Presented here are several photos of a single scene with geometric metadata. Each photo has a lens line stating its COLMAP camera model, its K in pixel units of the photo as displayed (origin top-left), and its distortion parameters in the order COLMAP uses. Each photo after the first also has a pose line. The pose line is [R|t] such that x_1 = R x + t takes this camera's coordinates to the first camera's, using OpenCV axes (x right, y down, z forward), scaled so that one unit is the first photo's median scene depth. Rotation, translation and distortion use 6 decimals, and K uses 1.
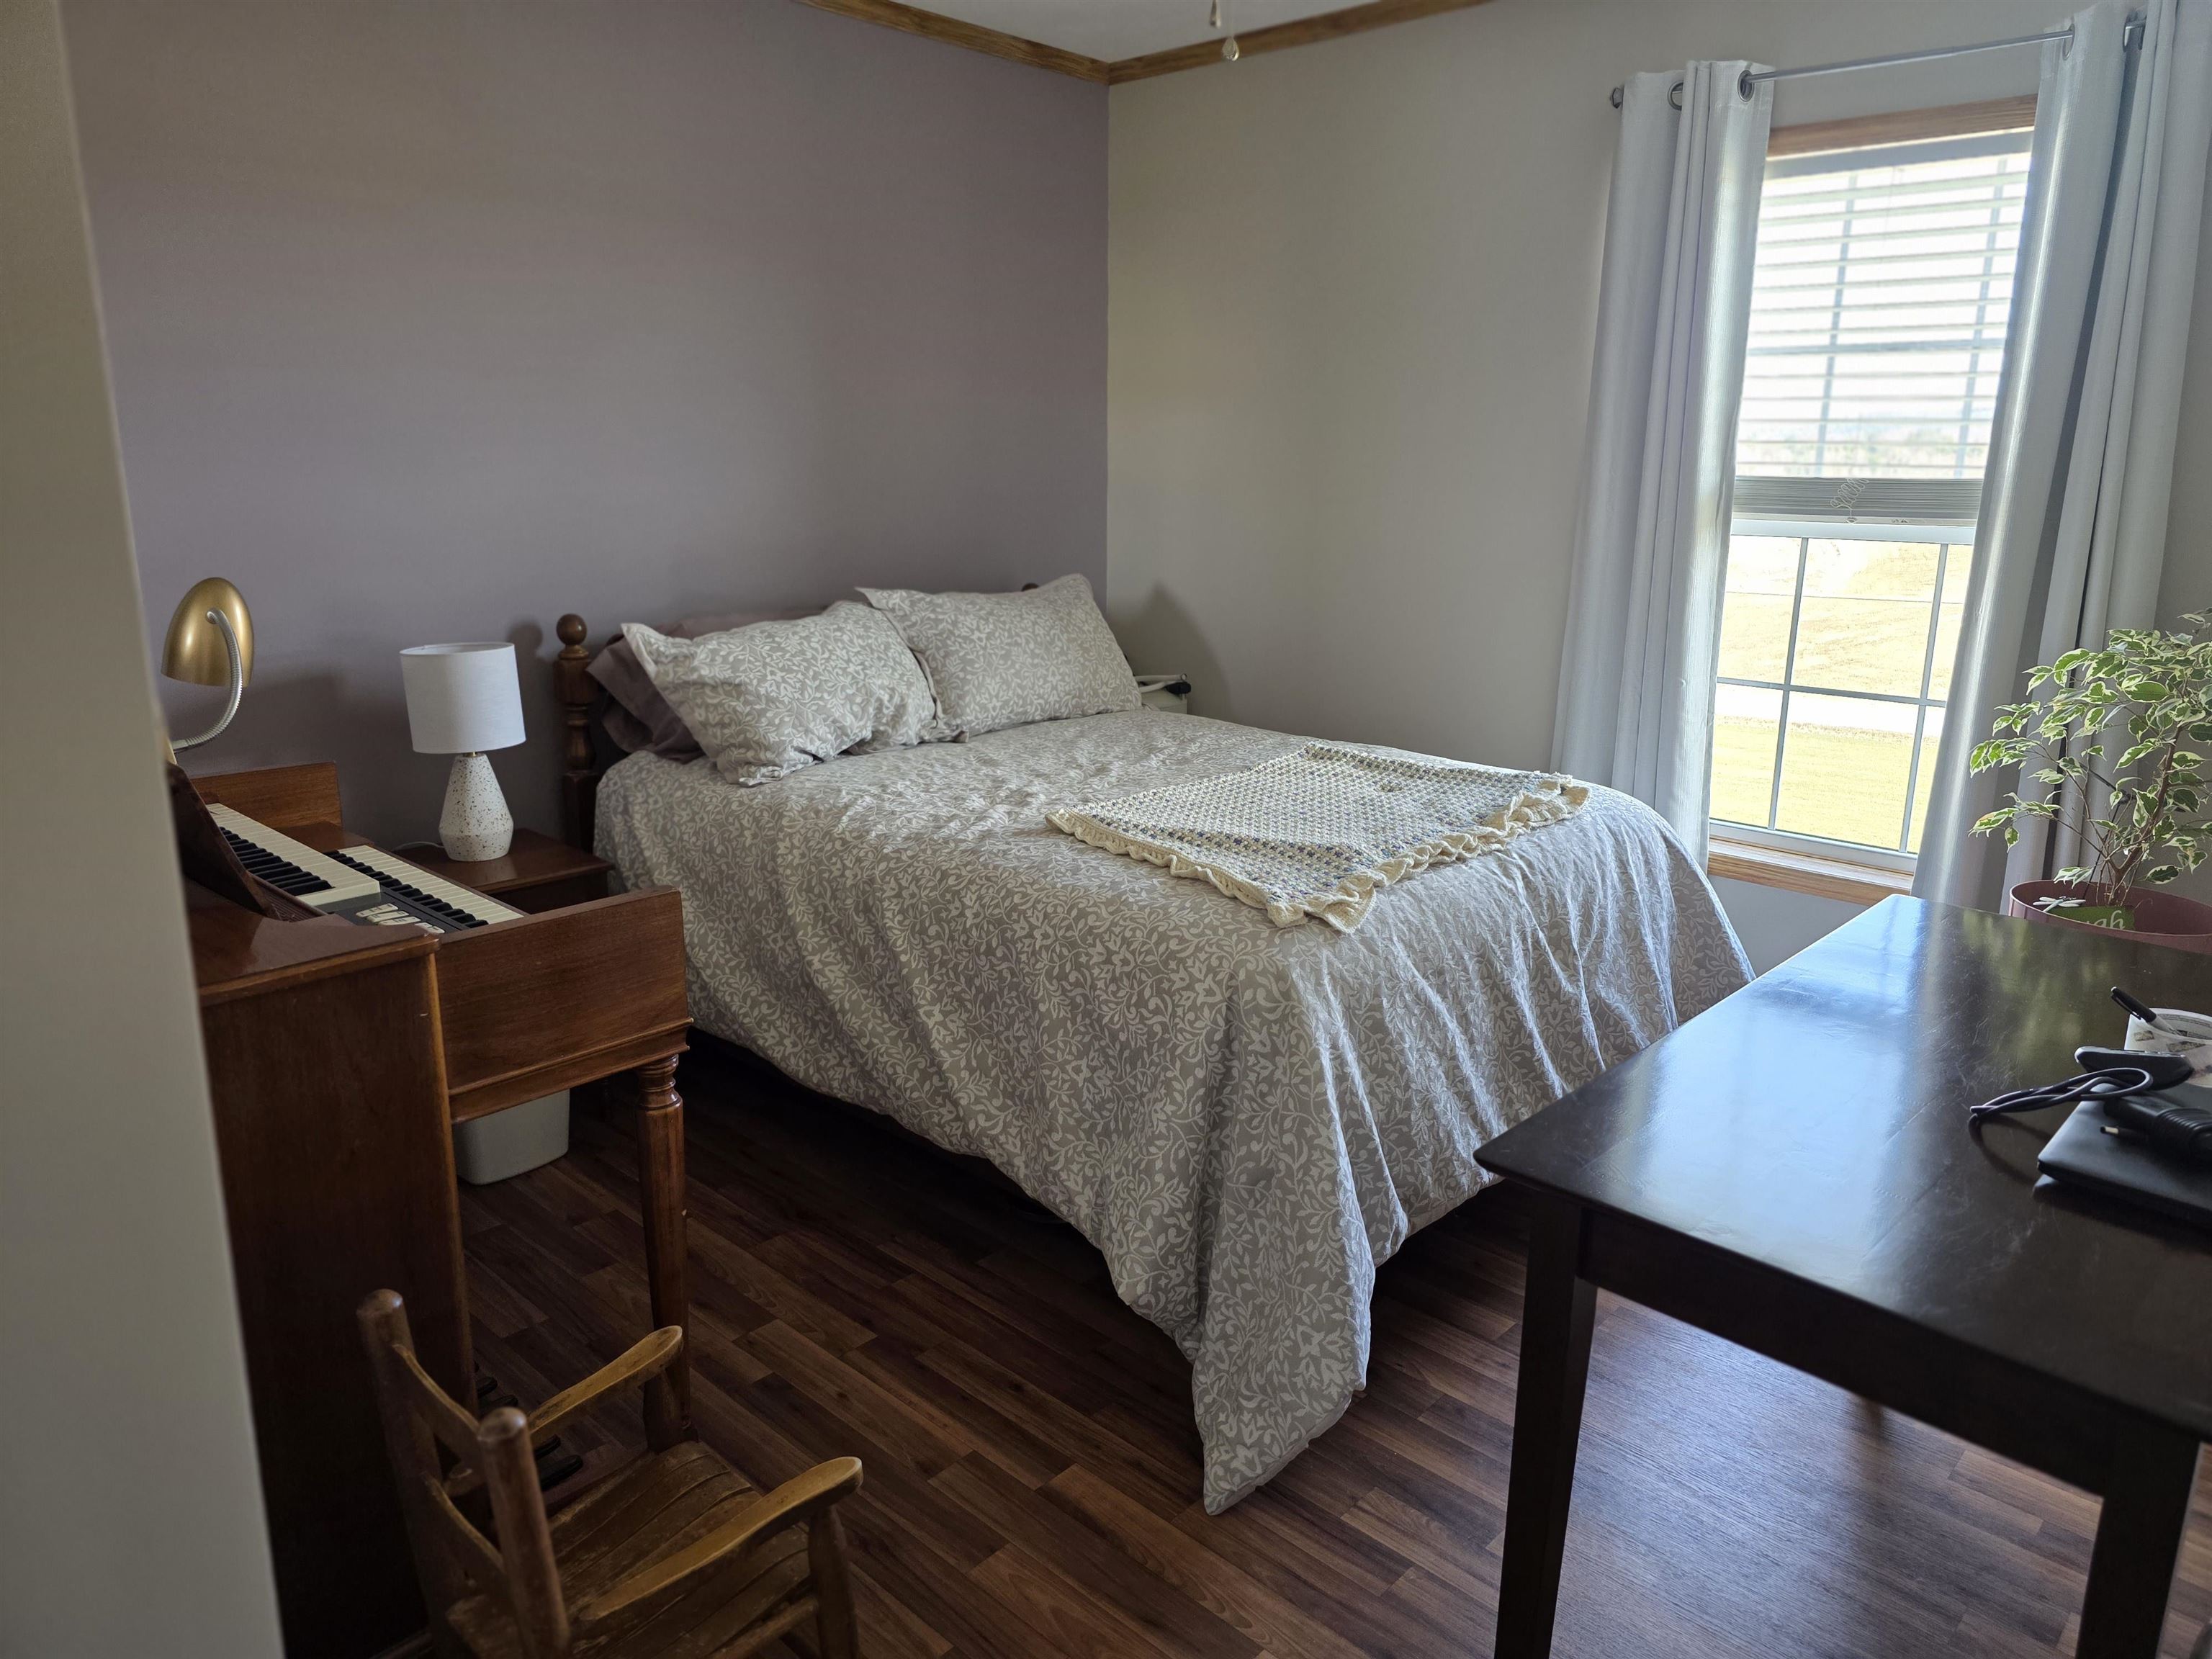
lens RADIAL K [[1496.5, 0, 1094.8], [0, 1496.5, 838.2], [0, 0, 1]] dist [0.003975, -0.001889]
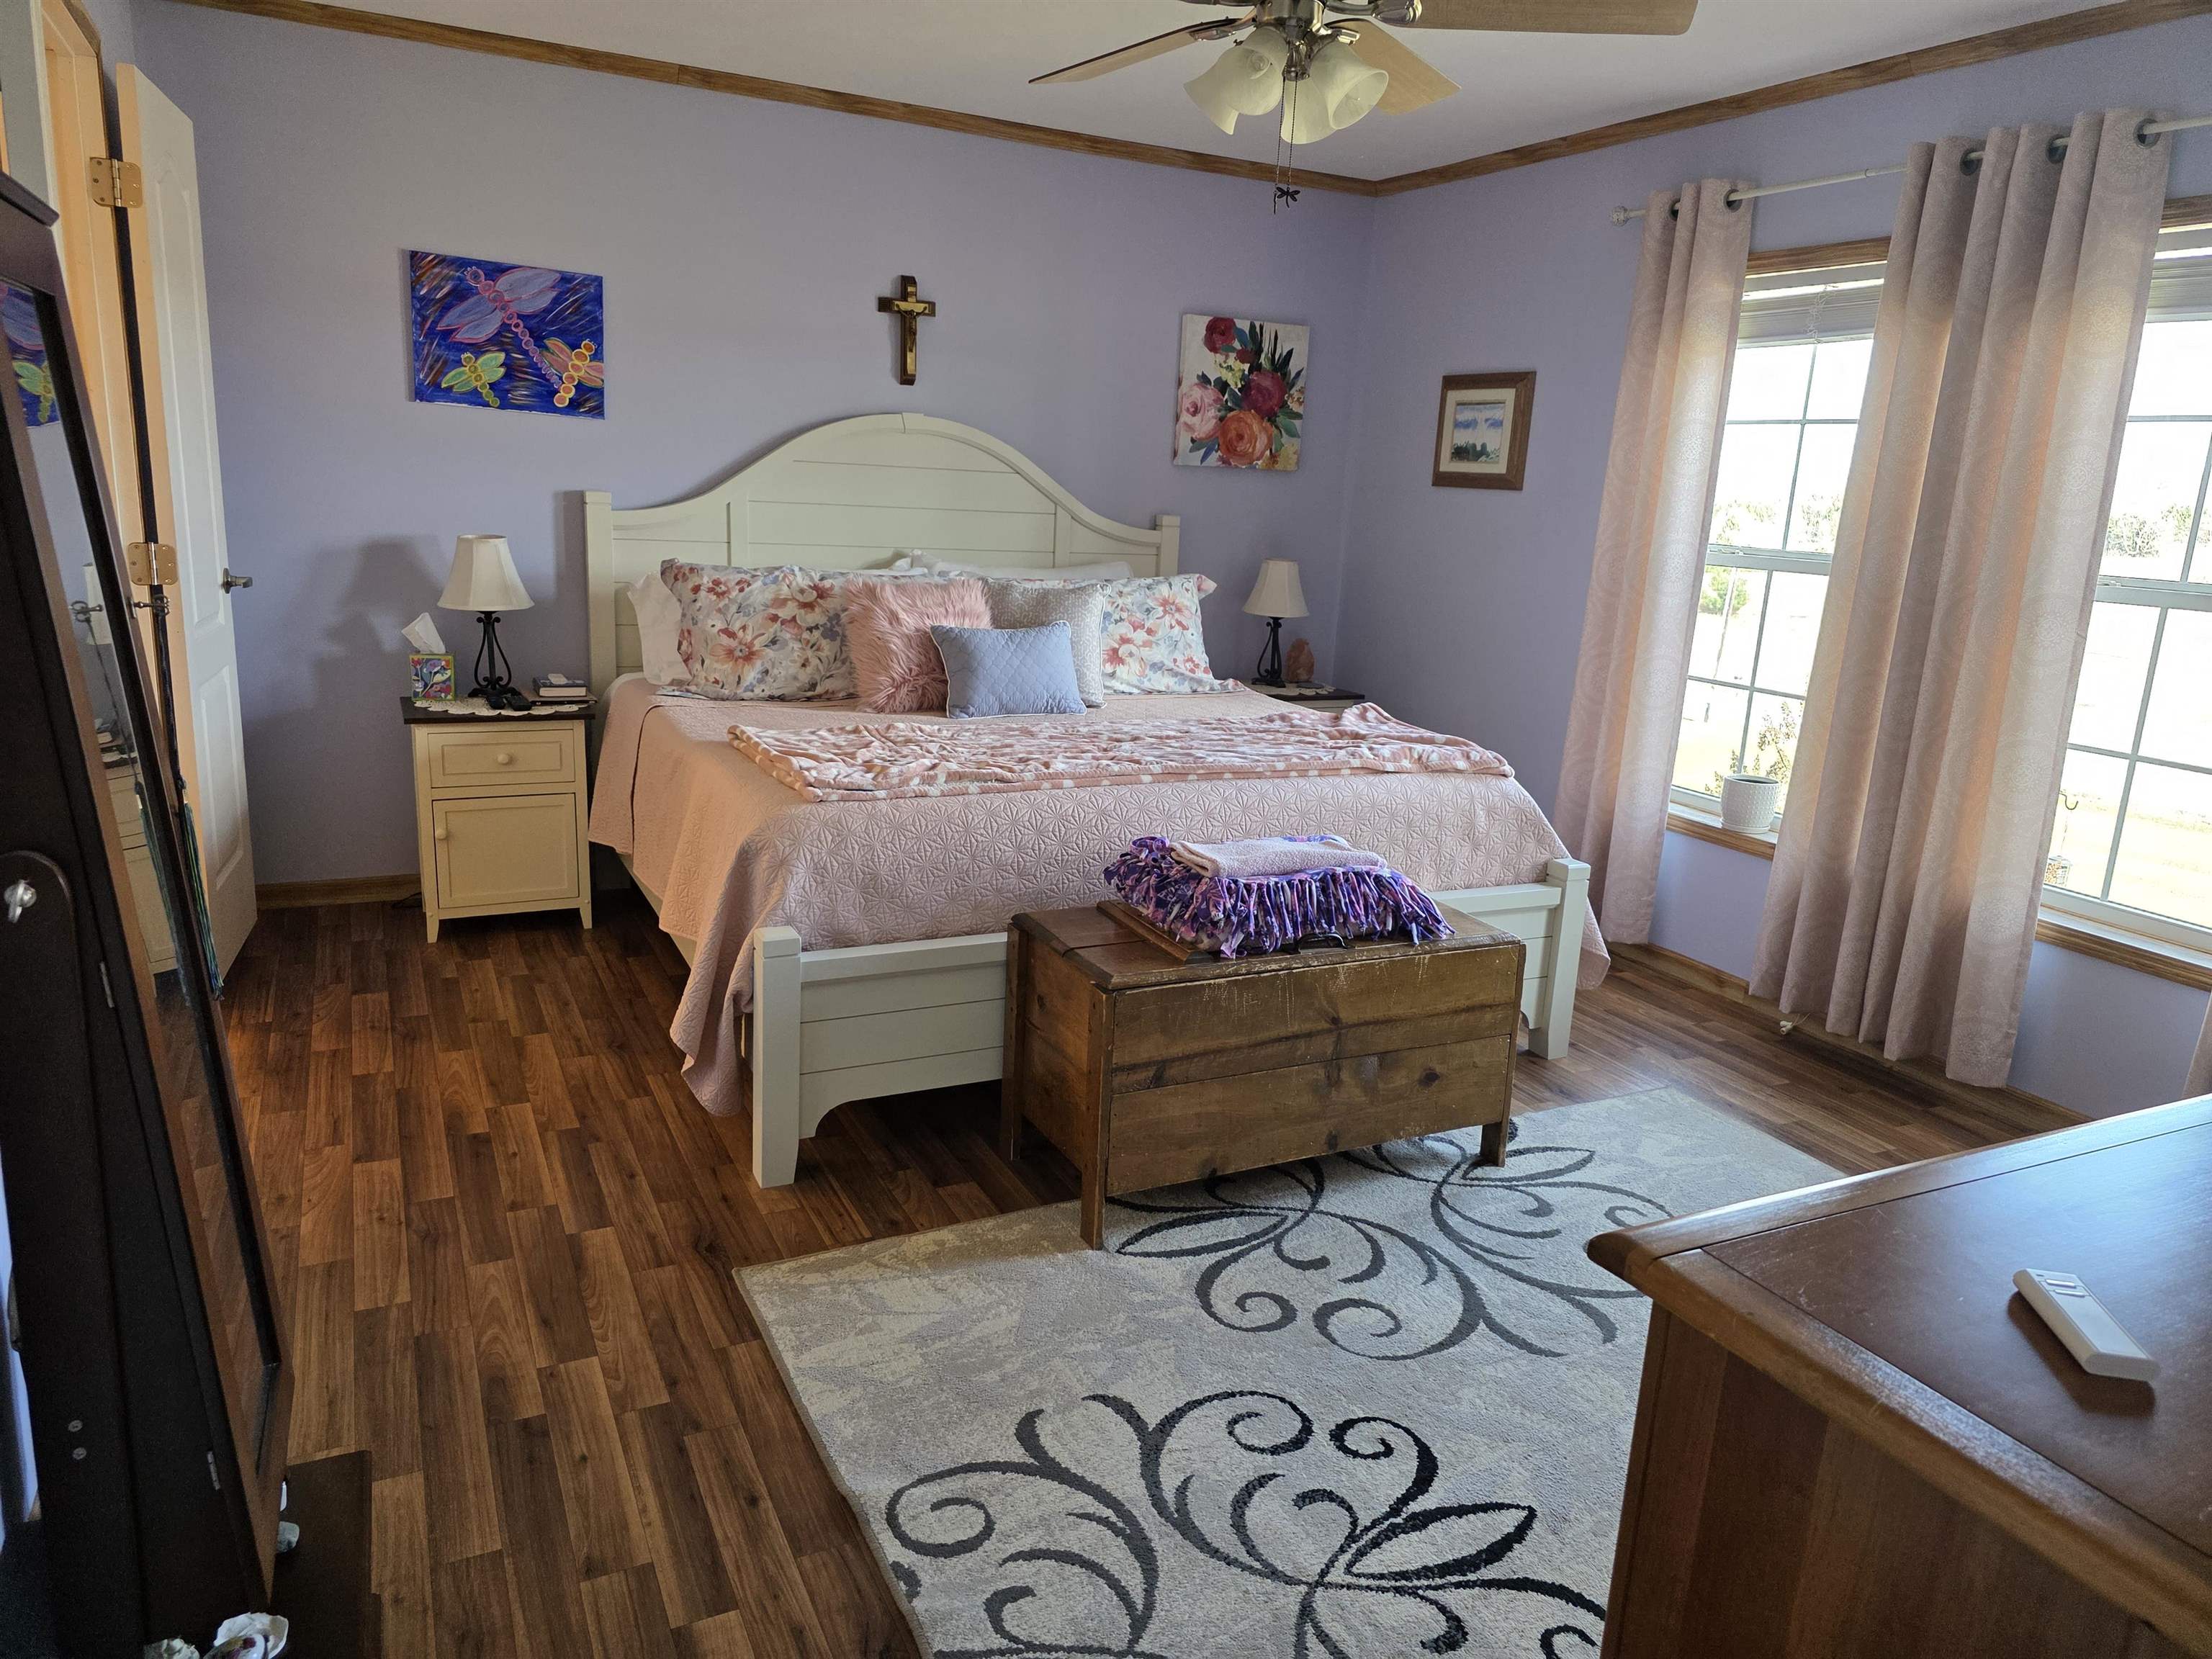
lens RADIAL K [[1496.5, 0, 1115.4], [0, 1496.5, 822.6], [0, 0, 1]] dist [0.003975, -0.001889]
pose [[0.935197, 0.124678, -0.331455, 0.178694], [-0.134208, 0.990936, -0.005920, 0.039452], [0.327713, 0.050020, 0.943452, -0.155815]]
